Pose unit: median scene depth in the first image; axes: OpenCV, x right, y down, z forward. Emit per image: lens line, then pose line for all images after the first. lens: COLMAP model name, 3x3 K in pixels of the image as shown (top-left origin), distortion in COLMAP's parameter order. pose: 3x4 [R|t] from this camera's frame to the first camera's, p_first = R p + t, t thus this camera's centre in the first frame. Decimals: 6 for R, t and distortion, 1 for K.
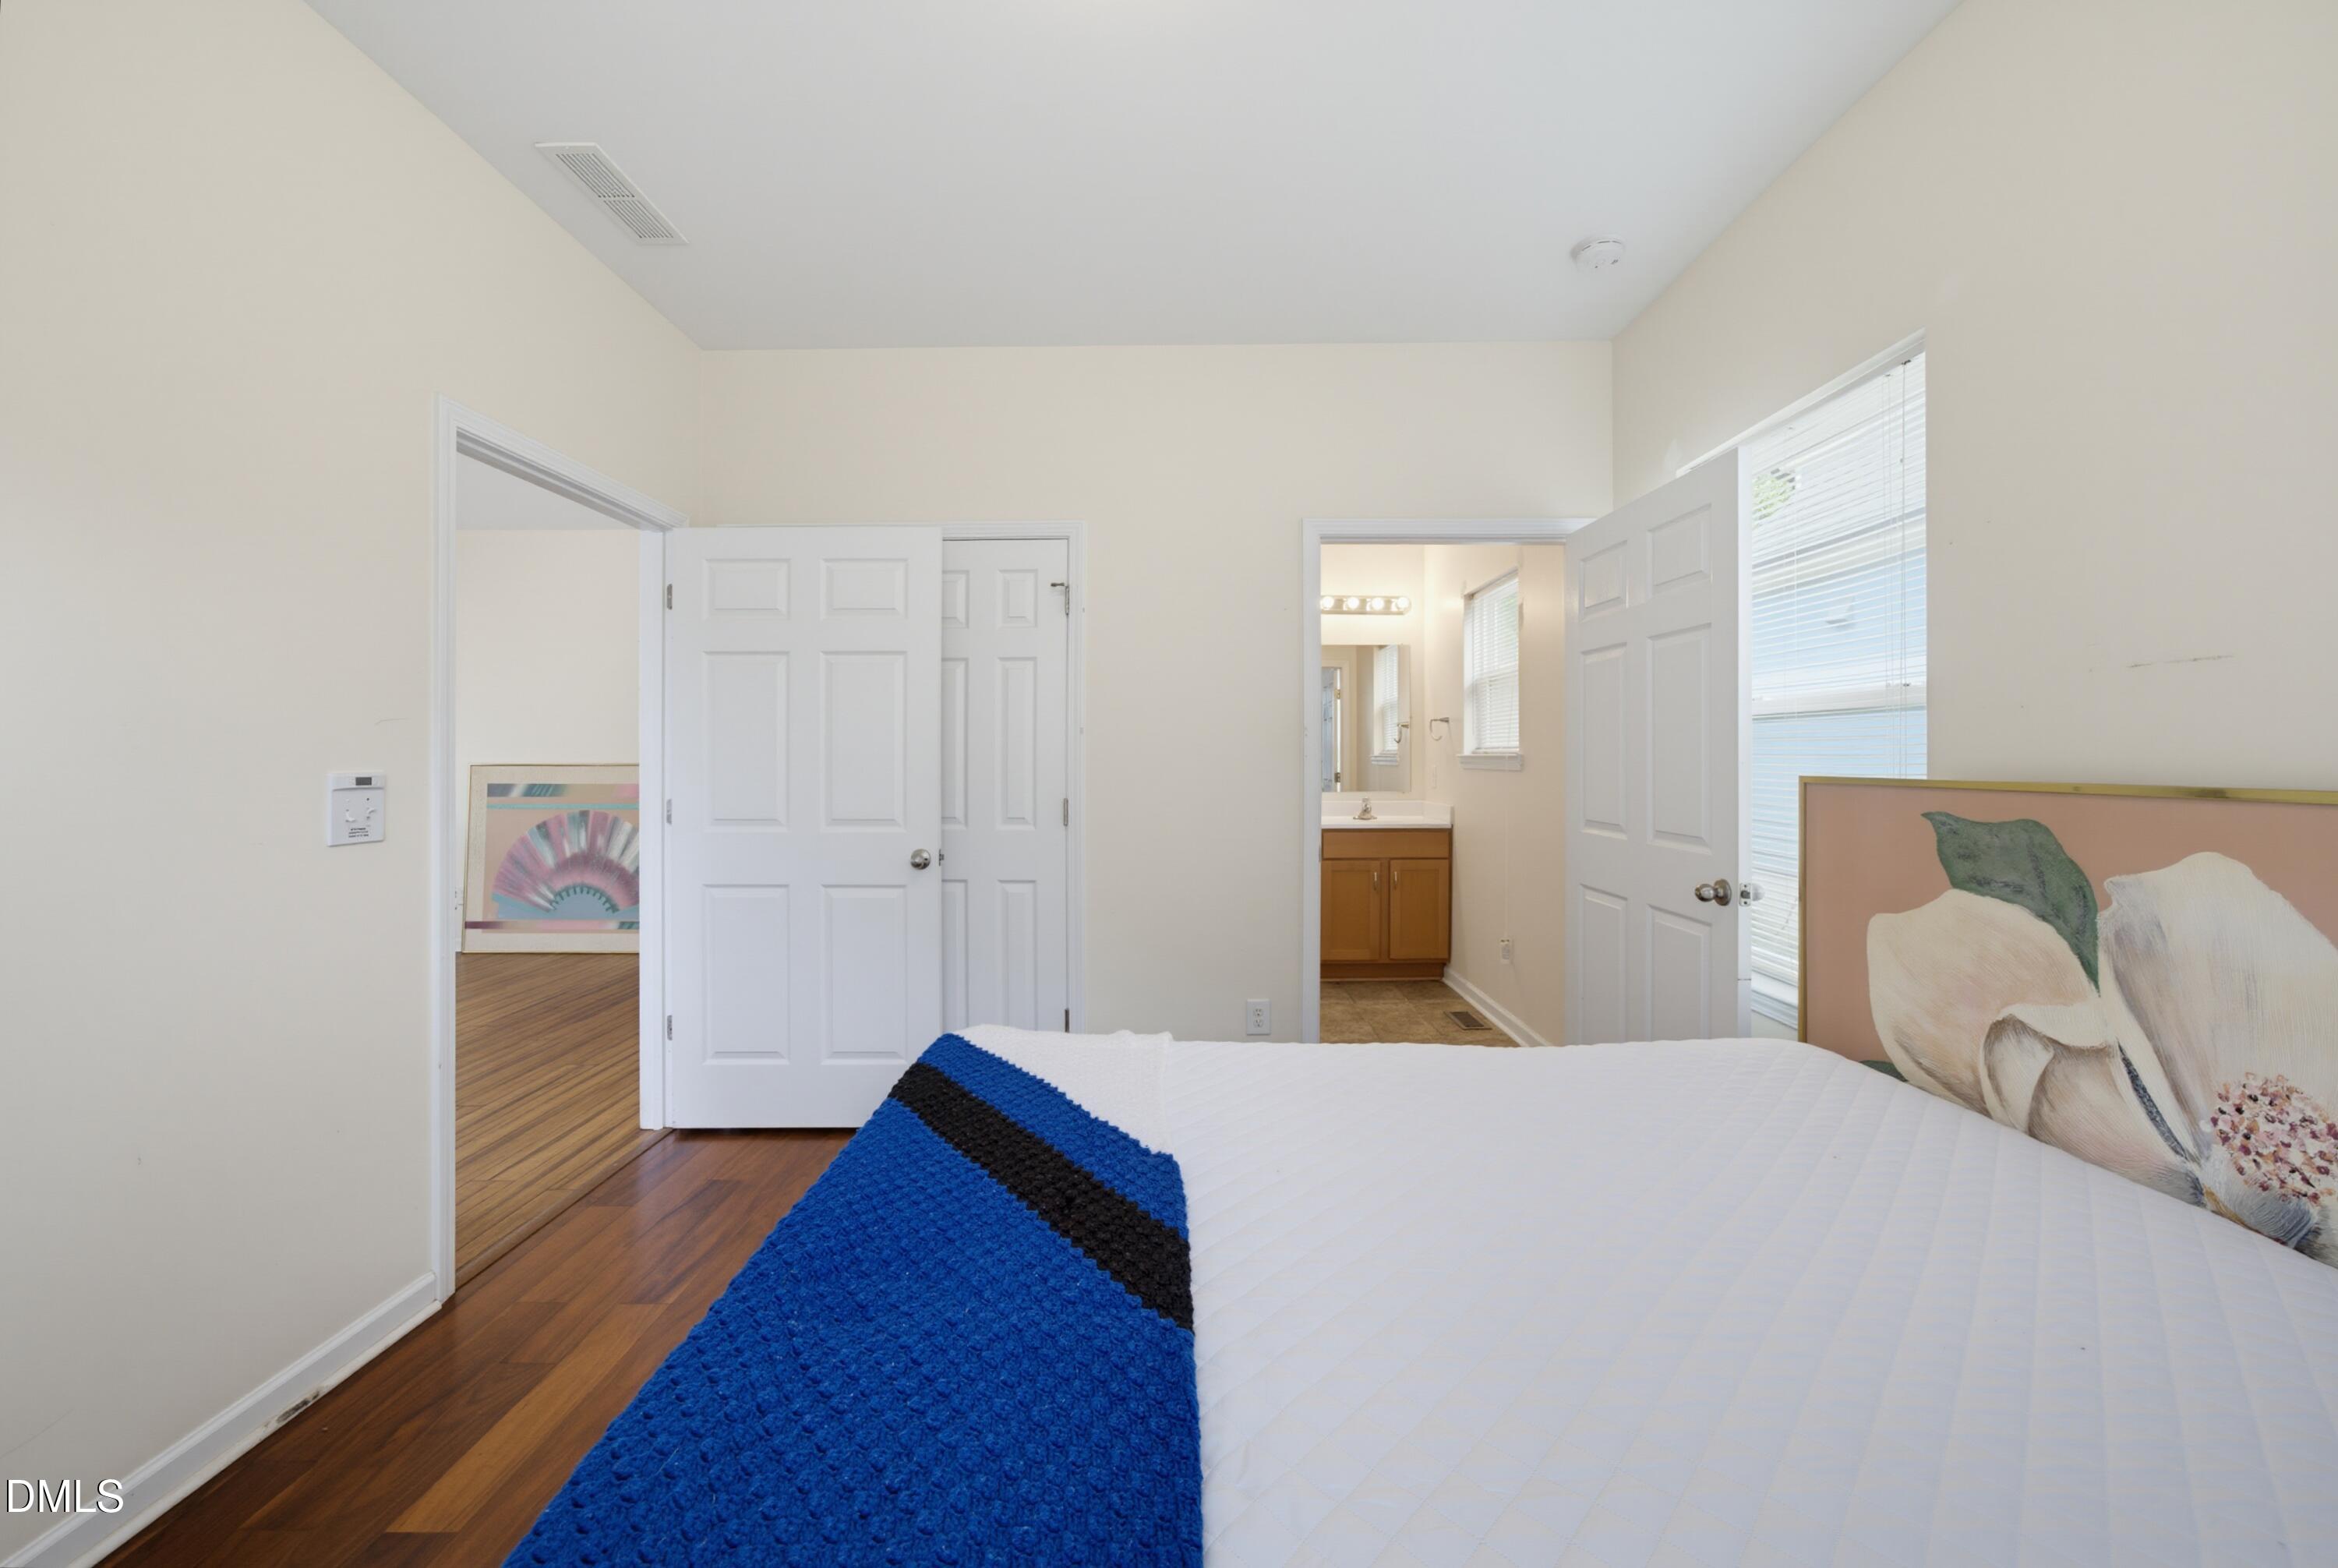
lens RADIAL K [[918.2, 0, 1169.2], [0, 918.2, 759.4], [0, 0, 1]] dist [-0.002723, -0.000313]
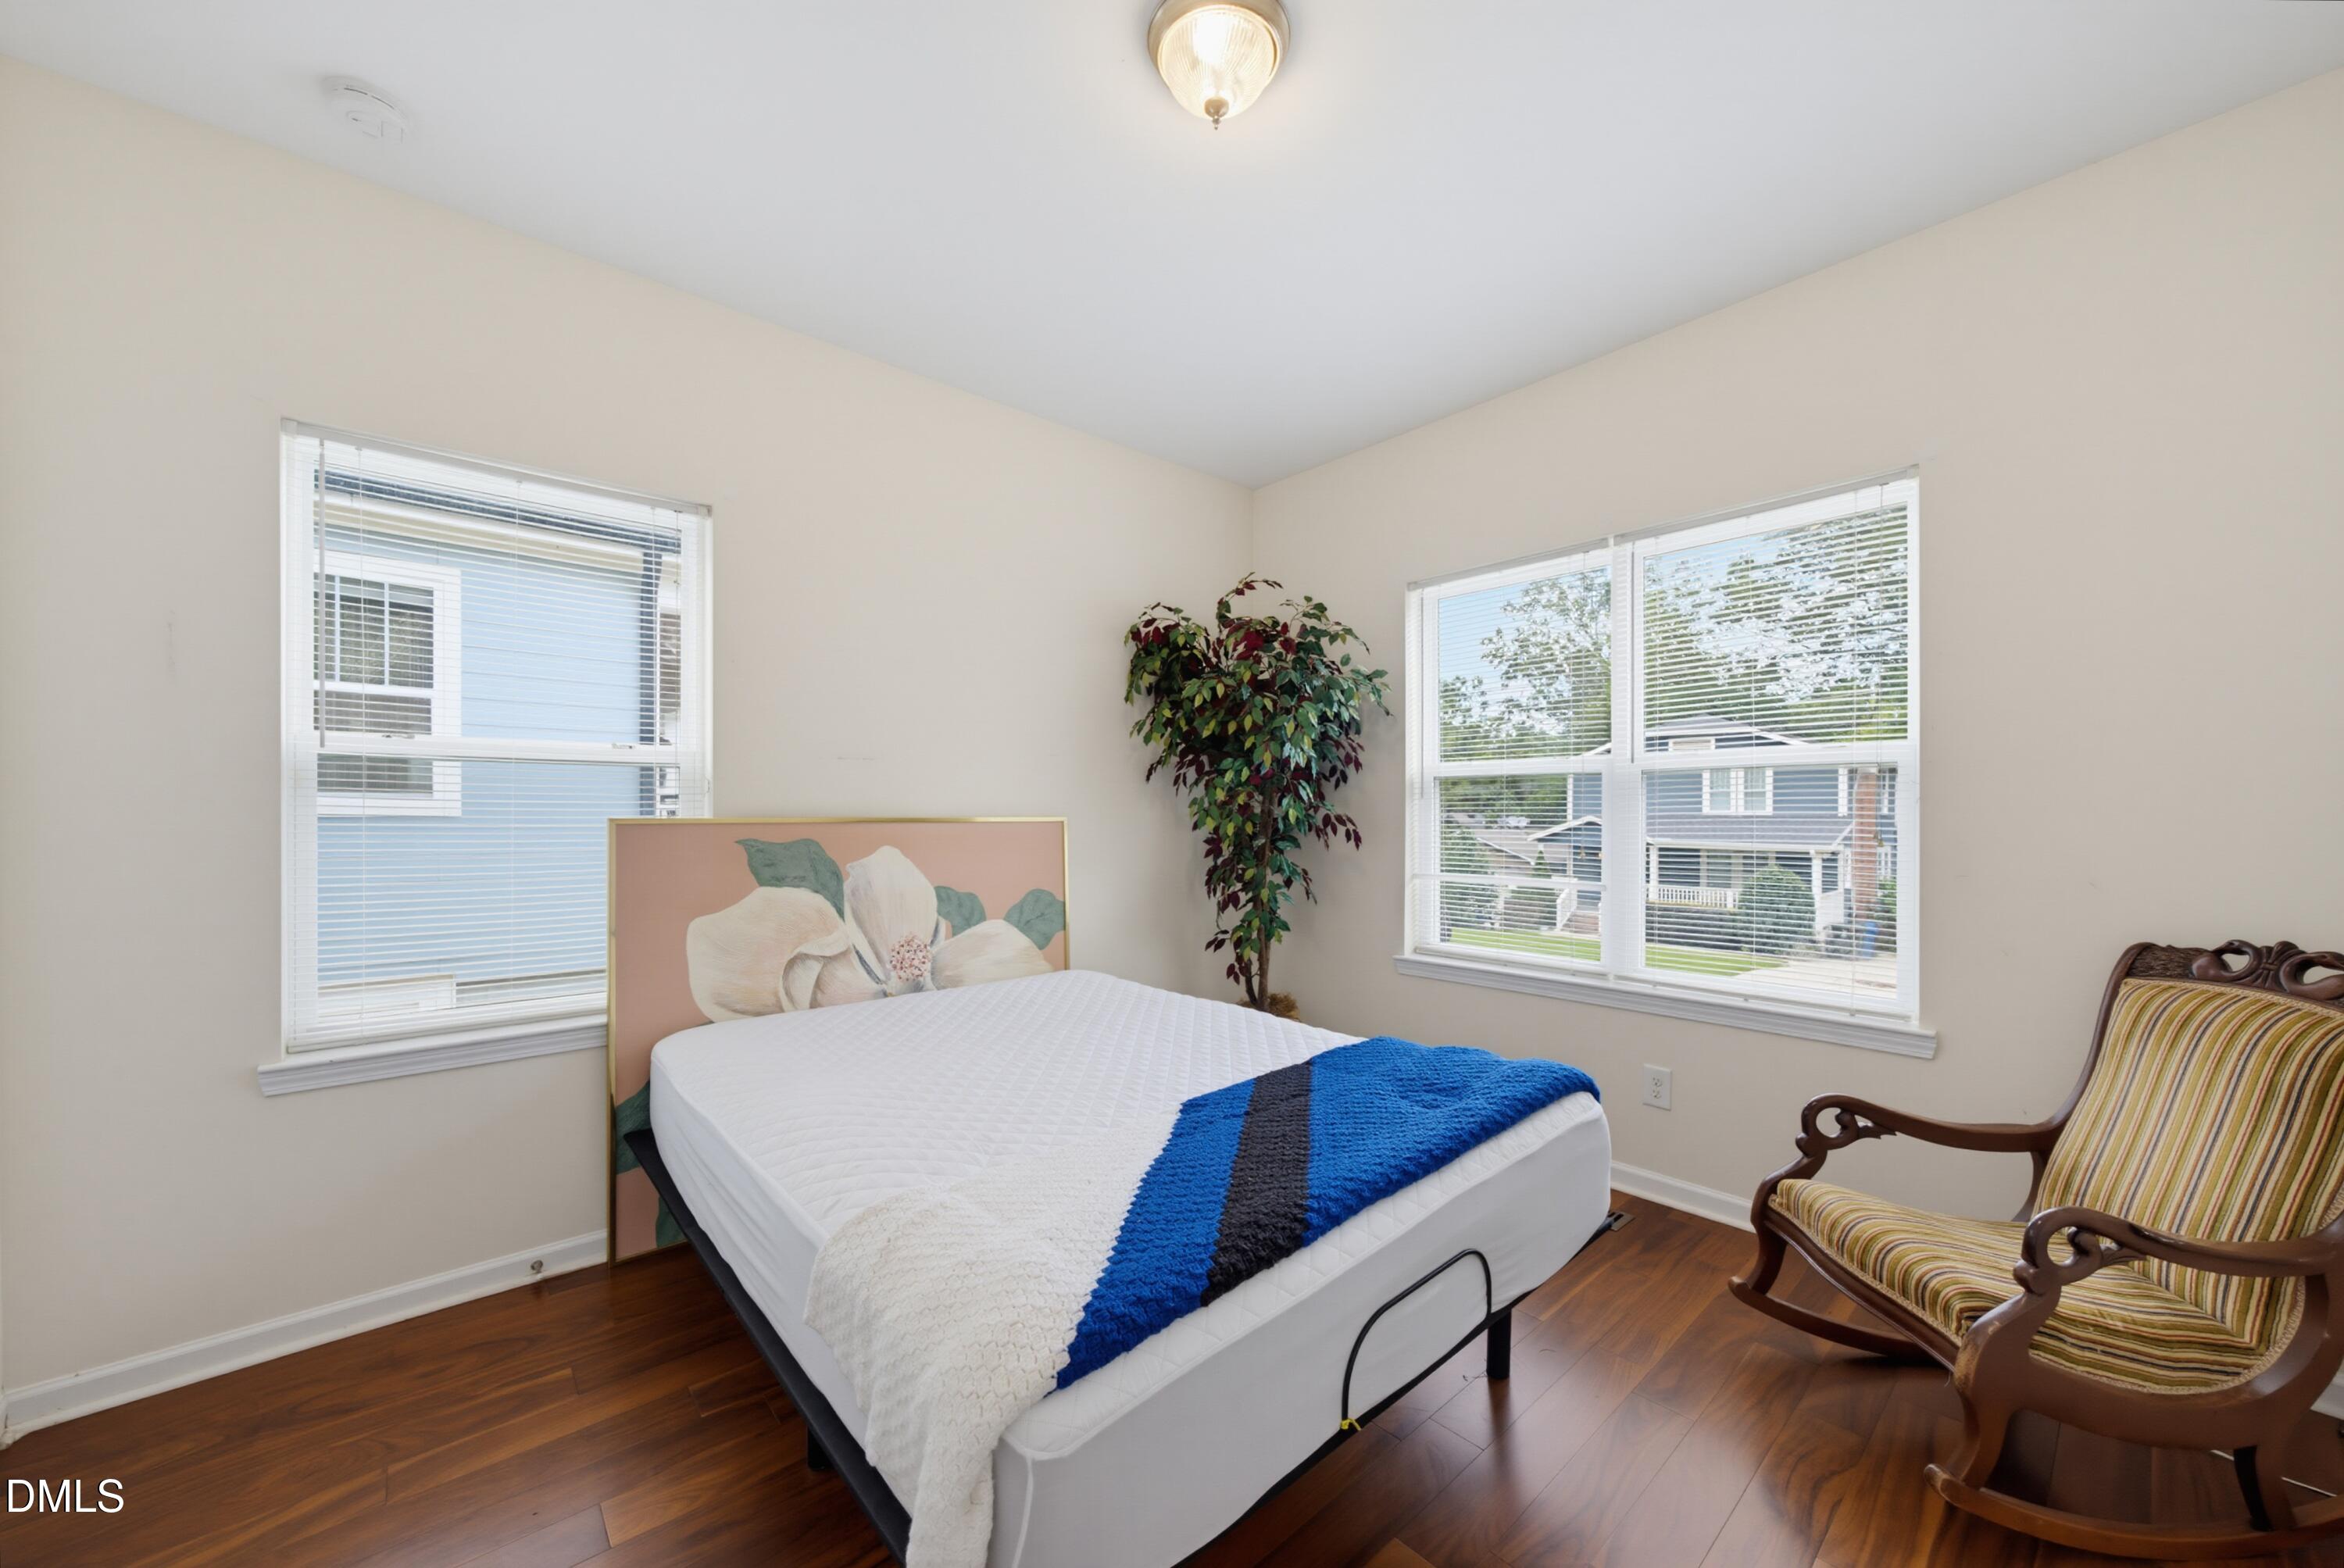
lens RADIAL K [[874.7, 0, 1174.5], [0, 874.7, 803.5], [0, 0, 1]] dist [-0.000586, -0.000054]
pose [[-0.673821, 0.006262, 0.738868, -0.772375], [0.002380, 0.999977, -0.006305, 0.009193], [-0.738891, -0.002490, -0.673821, 1.558174]]
